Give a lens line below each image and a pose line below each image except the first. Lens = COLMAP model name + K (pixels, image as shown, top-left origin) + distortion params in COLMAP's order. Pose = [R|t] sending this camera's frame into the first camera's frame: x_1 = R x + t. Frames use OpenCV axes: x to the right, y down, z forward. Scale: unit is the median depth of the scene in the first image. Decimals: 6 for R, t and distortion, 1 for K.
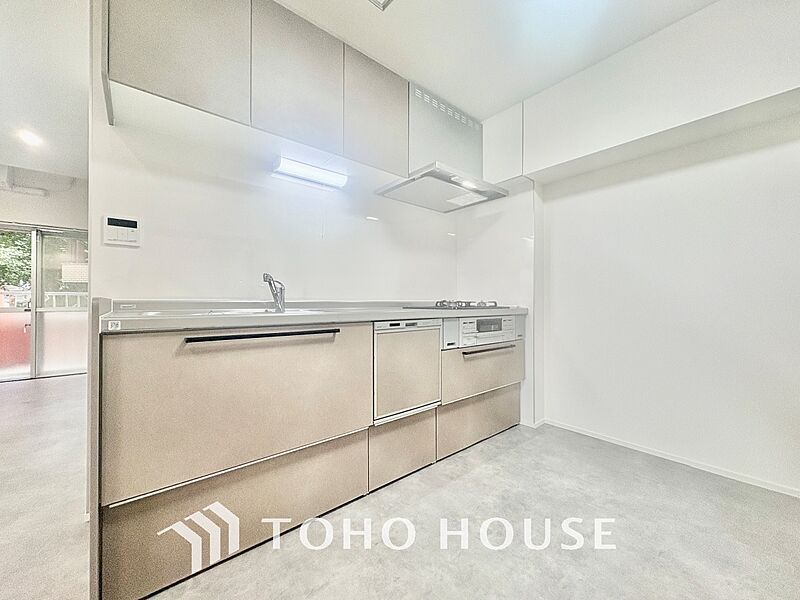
lens RADIAL K [[319.3, 0, 400.0], [0, 319.3, 300.0], [0, 0, 1]] dist [-0.000558, -0.000097]
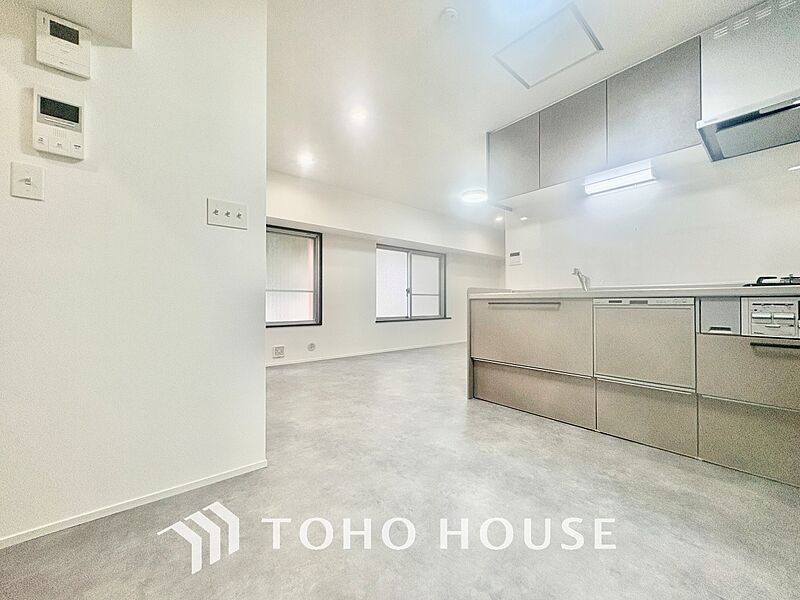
lens RADIAL K [[317.9, 0, 400.2], [0, 317.9, 299.4], [0, 0, 1]] dist [0.001610, 0.000169]
pose [[-0.002317, -0.011480, -0.999931, 1.024394], [0.007002, 0.999909, -0.011496, 0.067450], [0.999973, -0.007028, -0.002237, 0.173685]]
